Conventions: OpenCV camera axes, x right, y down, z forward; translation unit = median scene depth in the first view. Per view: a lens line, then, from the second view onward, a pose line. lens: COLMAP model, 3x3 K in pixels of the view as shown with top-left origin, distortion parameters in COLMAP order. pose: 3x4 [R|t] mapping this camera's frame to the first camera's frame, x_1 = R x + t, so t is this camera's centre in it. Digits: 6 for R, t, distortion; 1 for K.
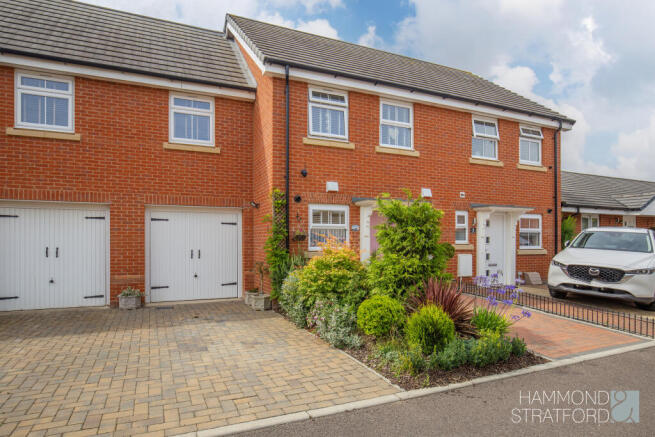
lens RADIAL K [[382.3, 0, 327.8], [0, 382.3, 216.5], [0, 0, 1]] dist [-0.008492, 0.000131]
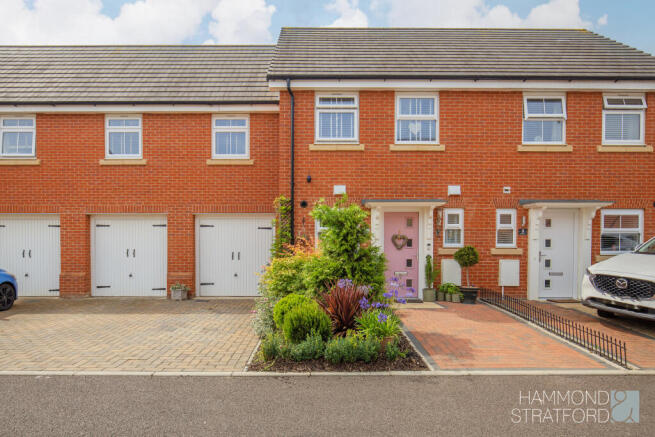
lens RADIAL K [[428.6, 0, 325.6], [0, 428.6, 221.5], [0, 0, 1]] dist [-0.000358, 0.003266]
pose [[0.908666, -0.021852, -0.416951, 0.448236], [0.025774, 0.999661, 0.003778, -0.000928], [0.416727, -0.014179, 0.908921, -0.041275]]
